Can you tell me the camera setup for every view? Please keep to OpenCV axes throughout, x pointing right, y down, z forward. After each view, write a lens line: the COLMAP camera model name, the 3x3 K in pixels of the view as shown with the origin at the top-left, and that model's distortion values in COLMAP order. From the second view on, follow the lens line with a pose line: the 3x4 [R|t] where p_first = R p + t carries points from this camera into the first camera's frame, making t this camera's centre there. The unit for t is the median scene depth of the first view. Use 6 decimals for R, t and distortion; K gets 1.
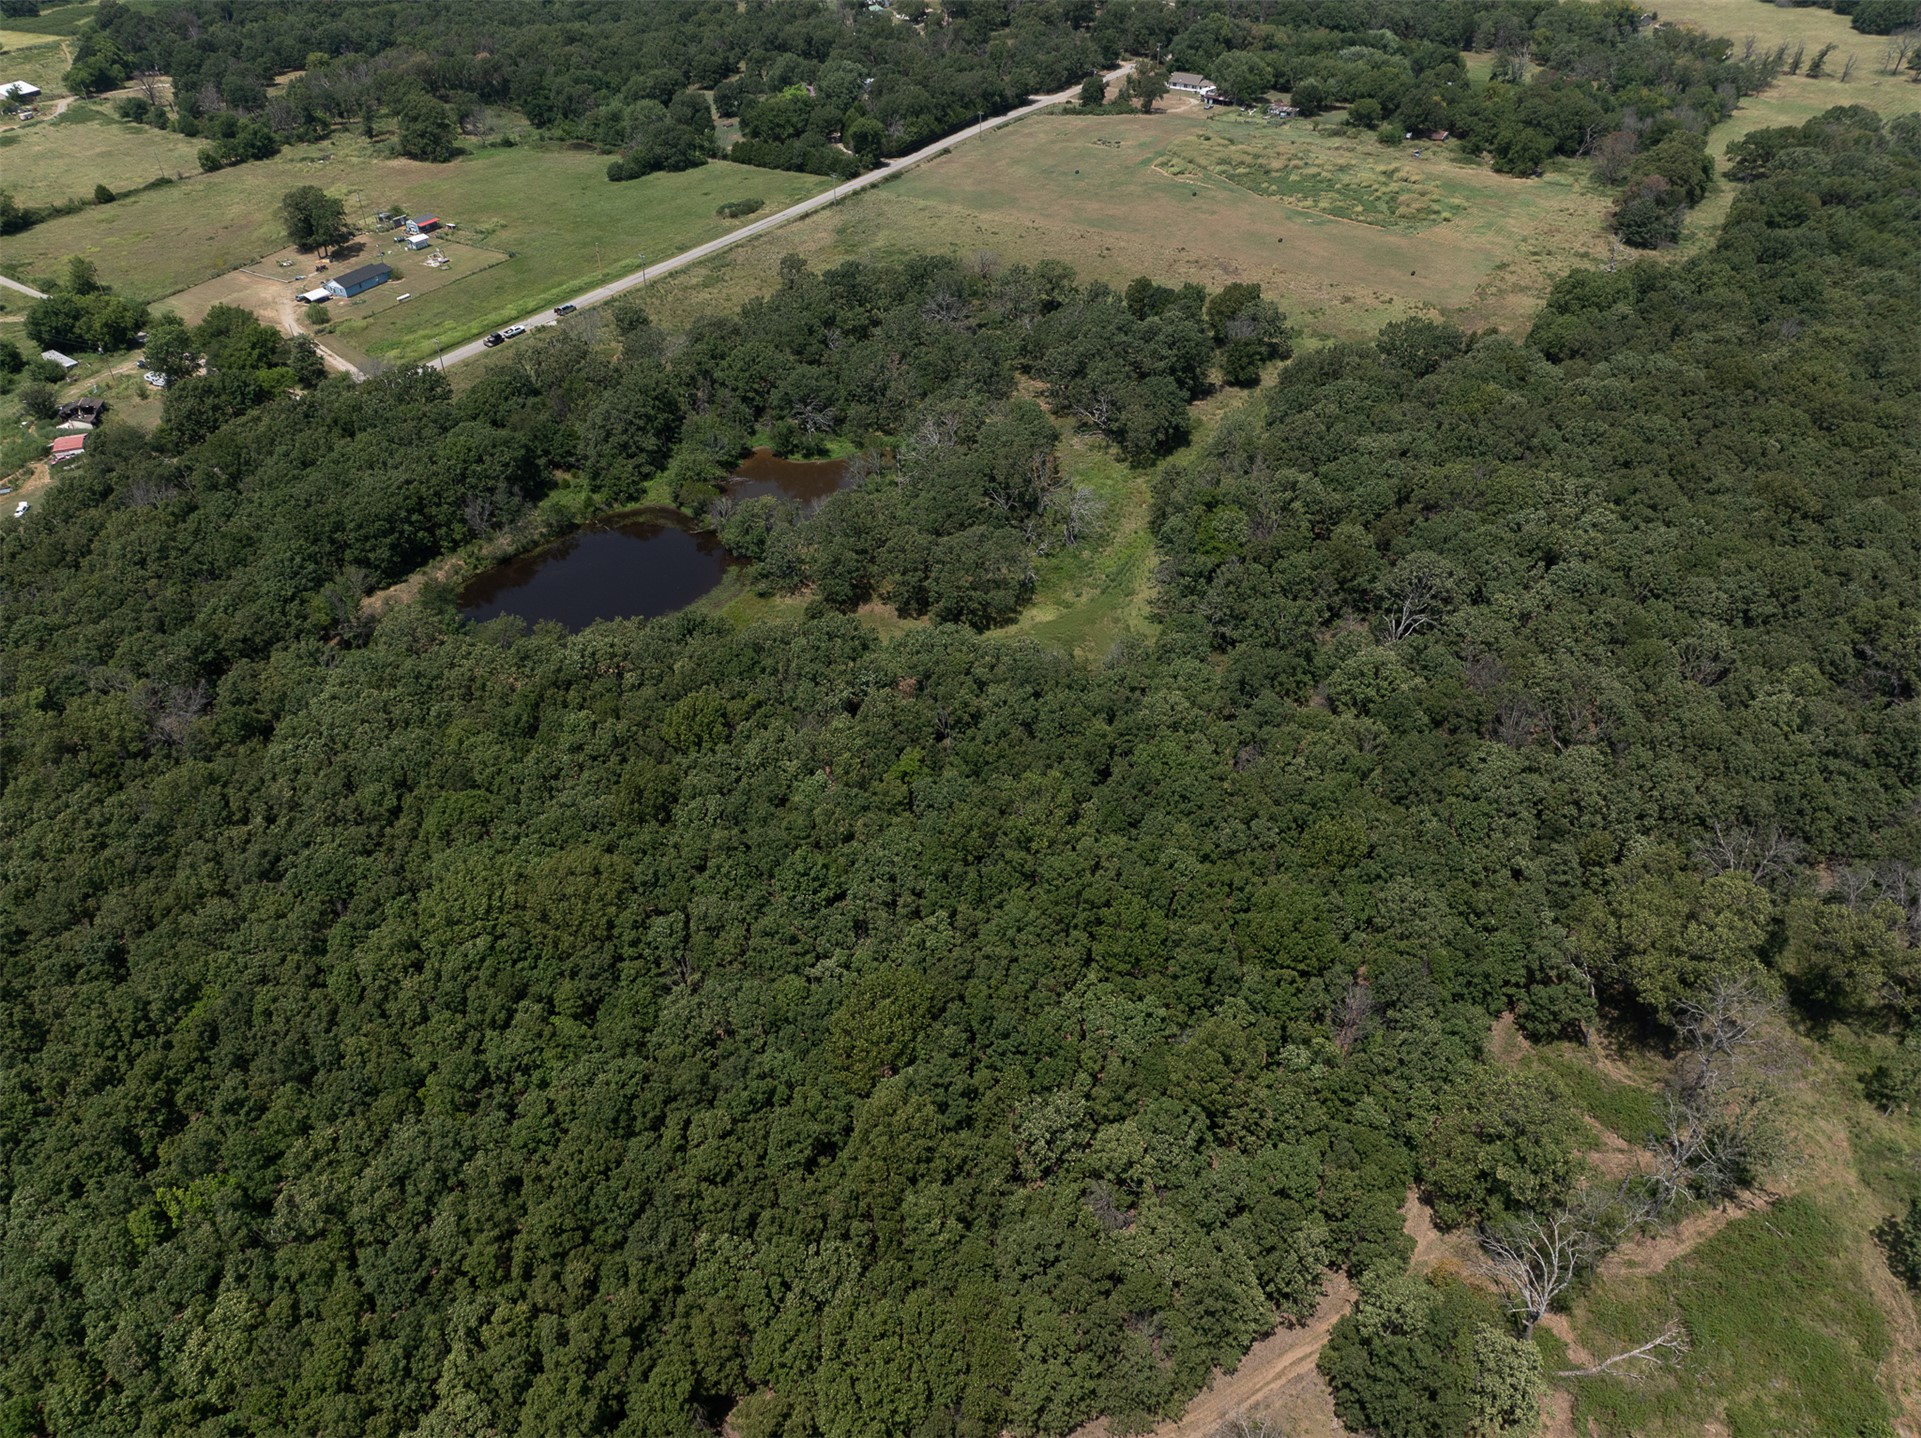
lens RADIAL K [[1353.5, 0, 948.3], [0, 1353.5, 715.0], [0, 0, 1]] dist [-0.047158, 0.019518]
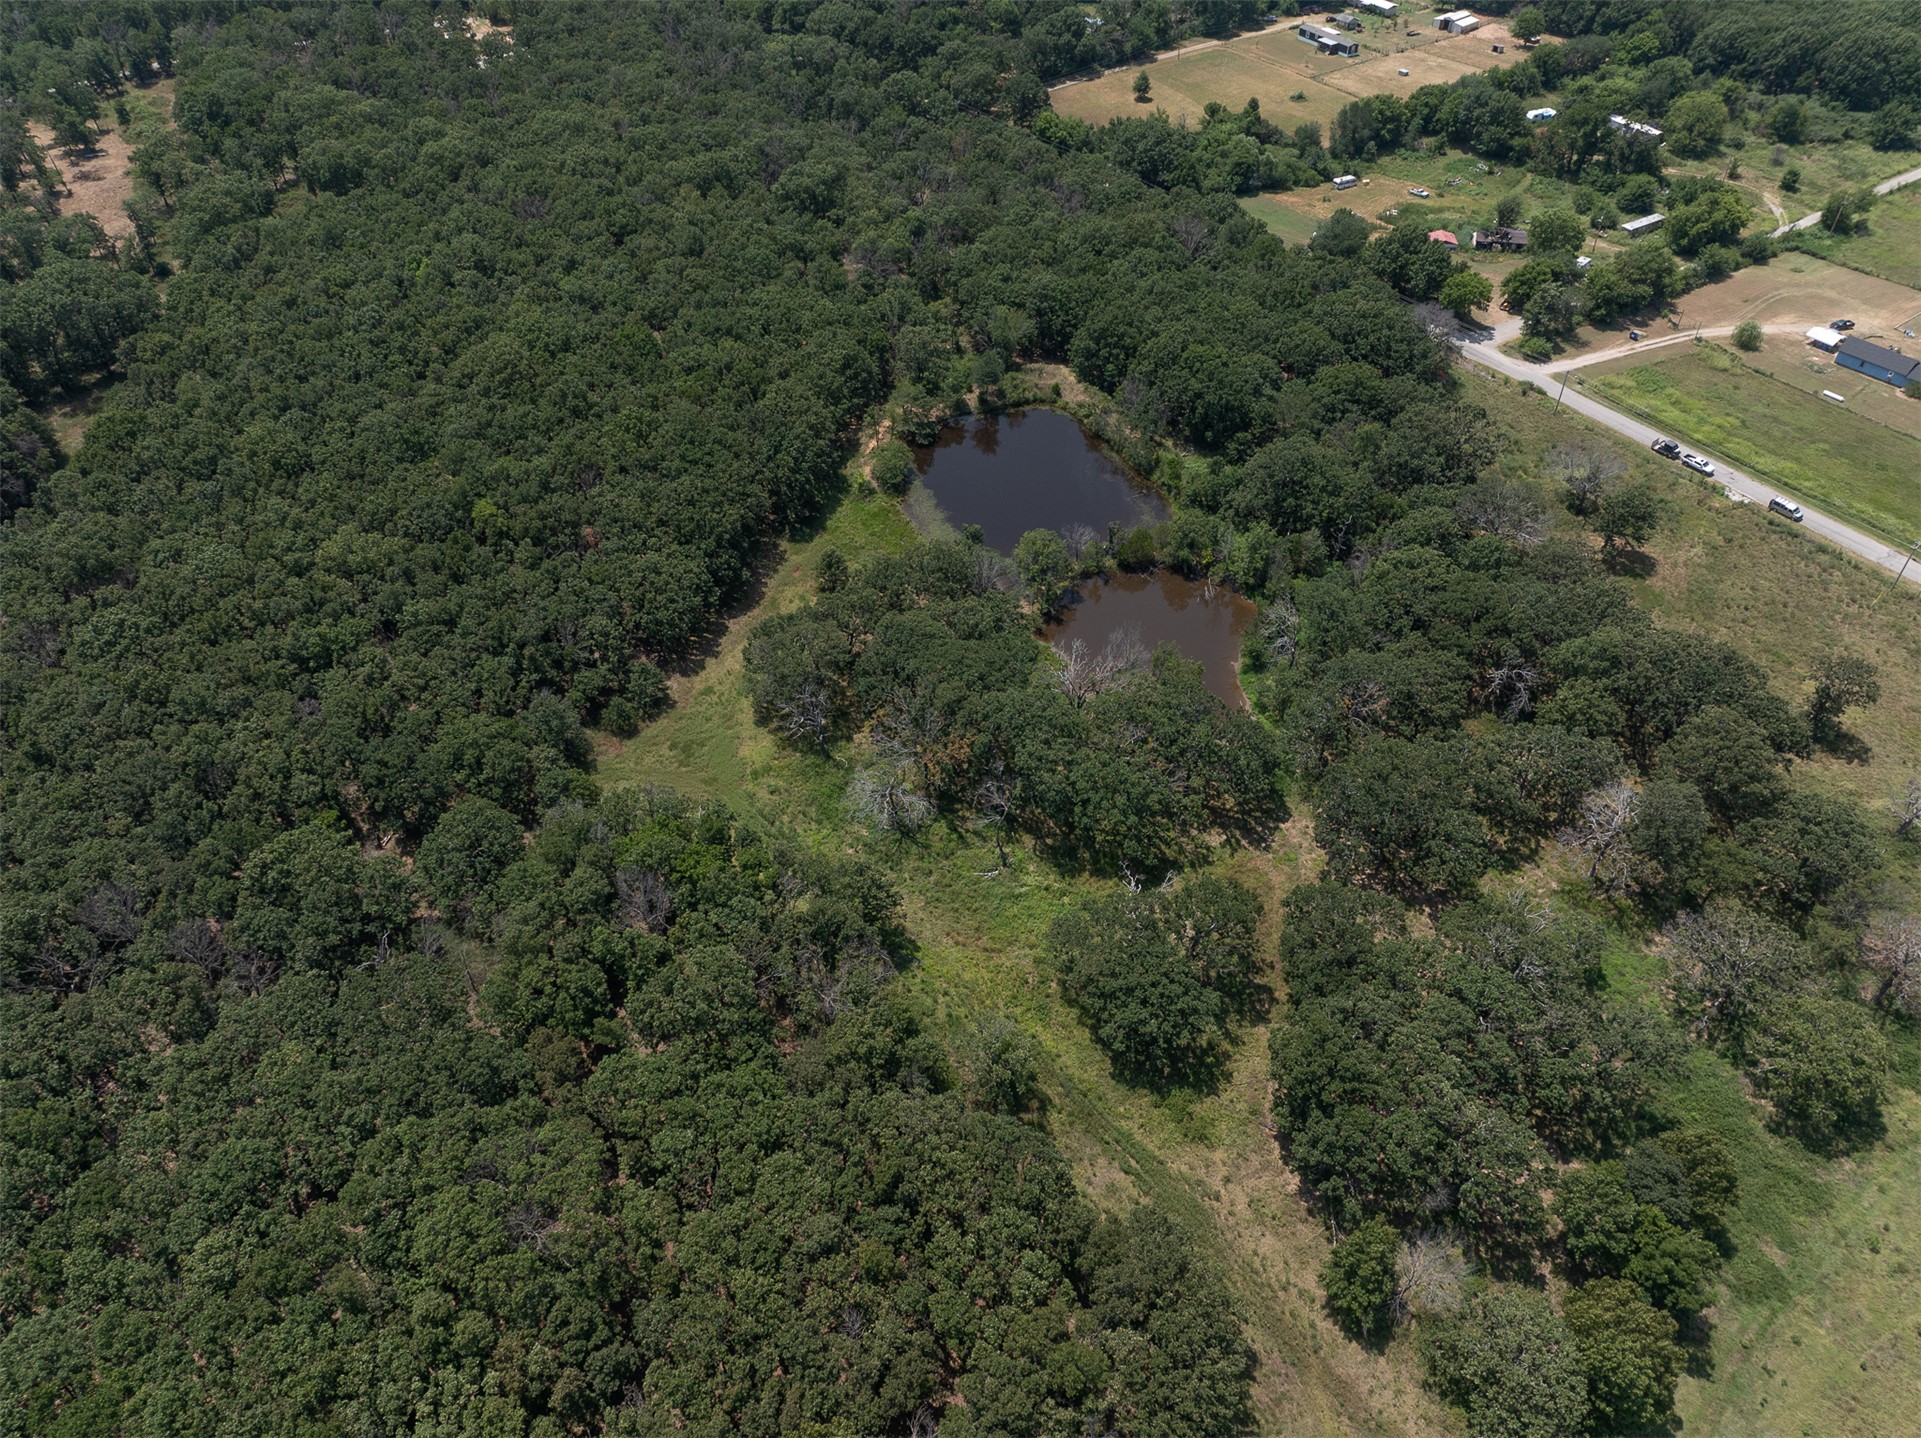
lens RADIAL K [[1353.5, 0, 972.6], [0, 1353.5, 723.4], [0, 0, 1]] dist [-0.047158, 0.019518]
pose [[-0.349692, 0.654395, -0.670435, 0.323173], [-0.567101, 0.421764, 0.707468, -0.421556], [0.745729, 0.627600, 0.223621, 0.514599]]
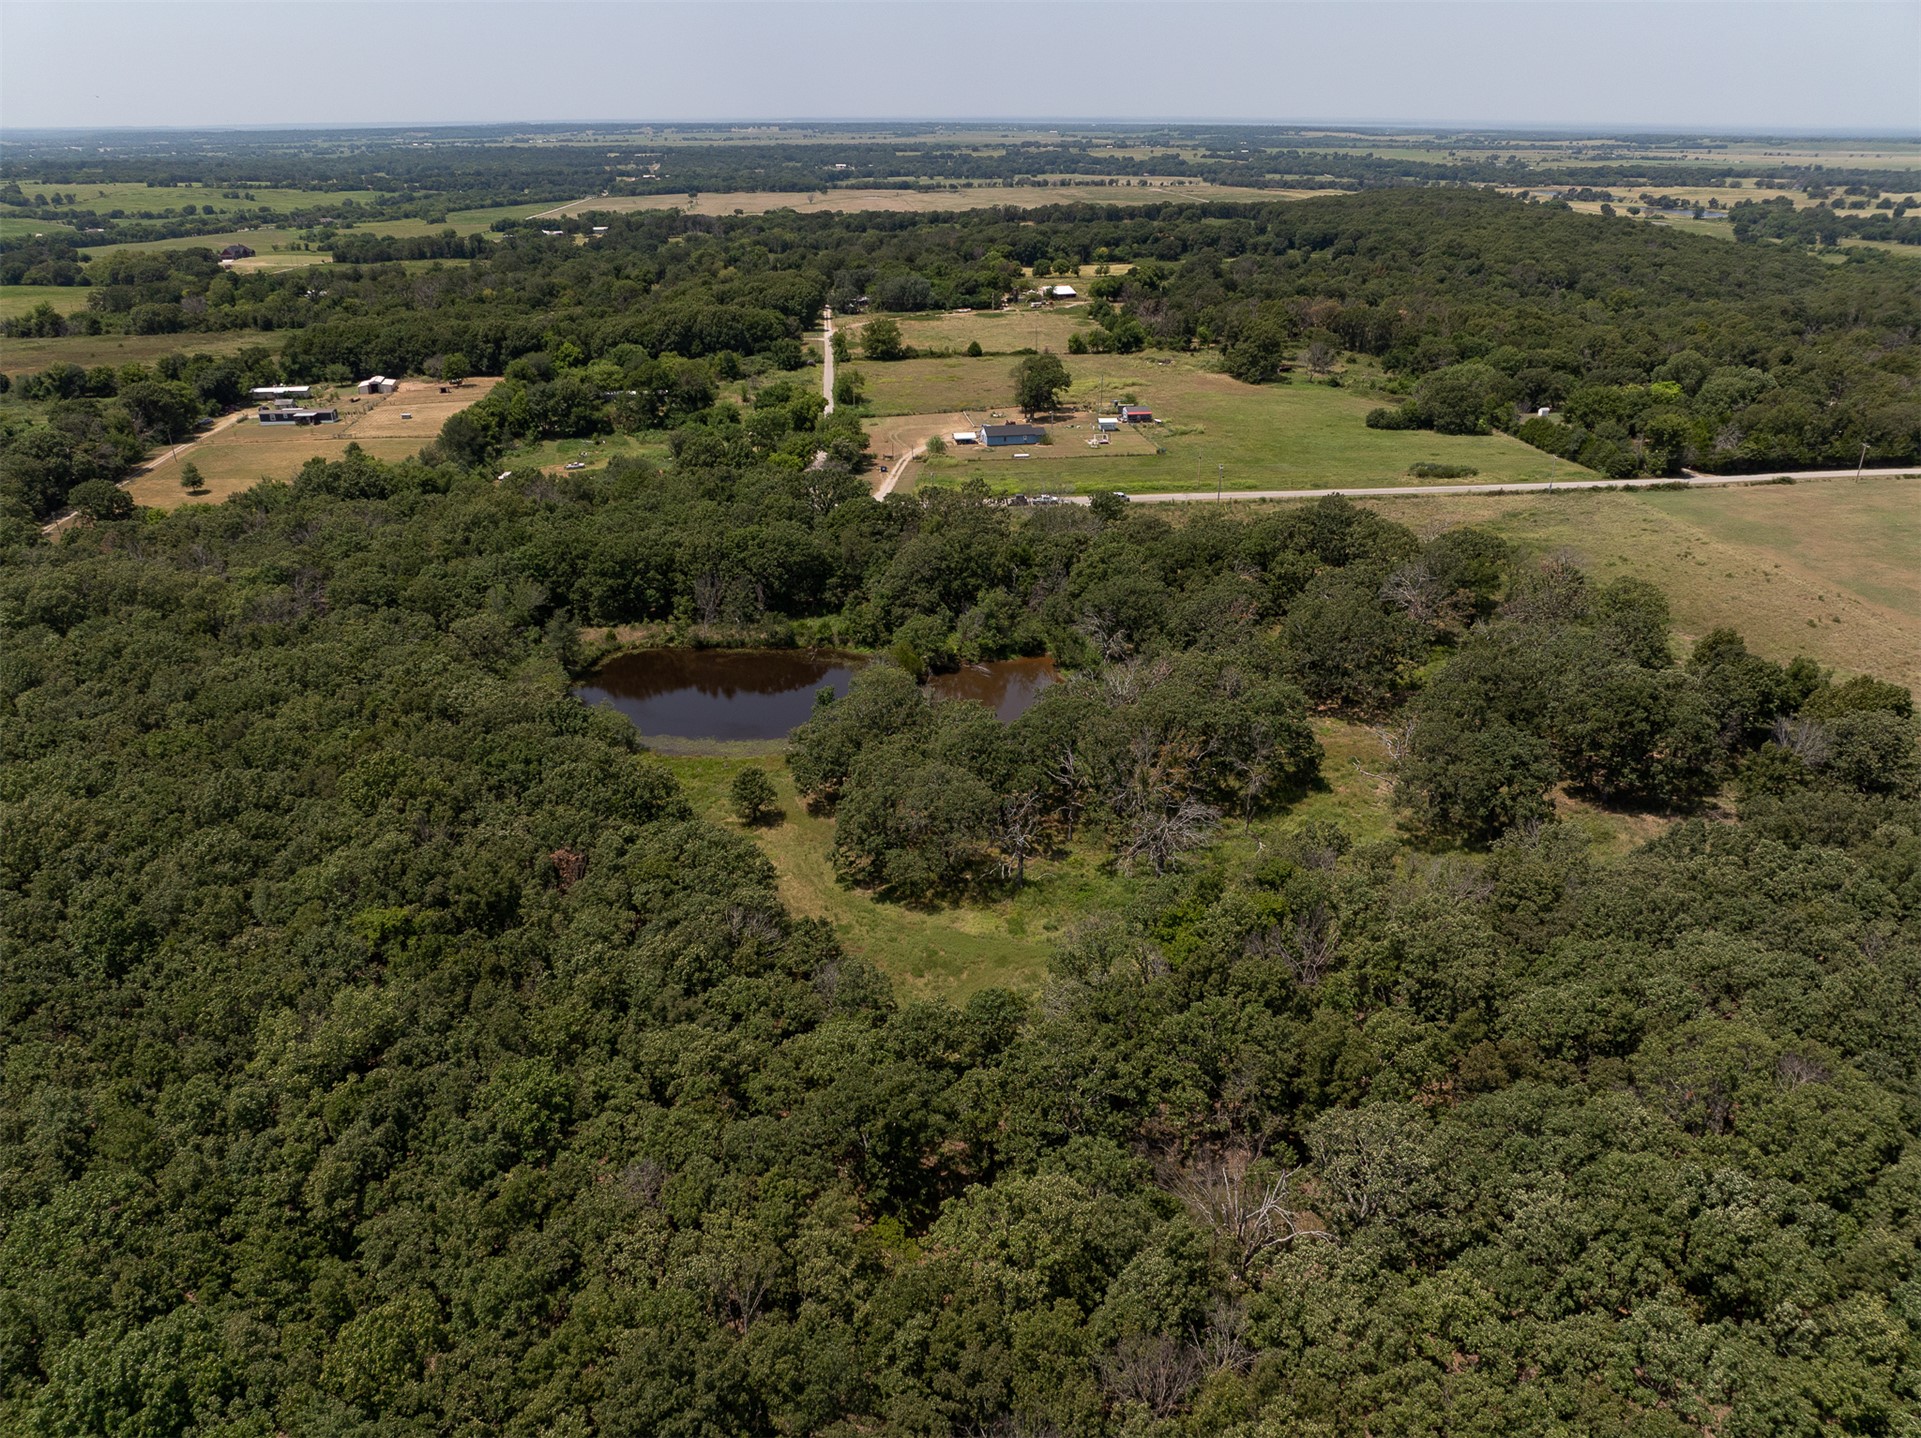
lens RADIAL K [[1353.5, 0, 959.3], [0, 1353.5, 717.4], [0, 0, 1]] dist [-0.047158, 0.019518]
pose [[0.641175, 0.326181, -0.694622, 0.282746], [-0.473110, 0.880699, -0.023147, -0.082423], [0.604203, 0.343474, 0.719002, 0.273341]]
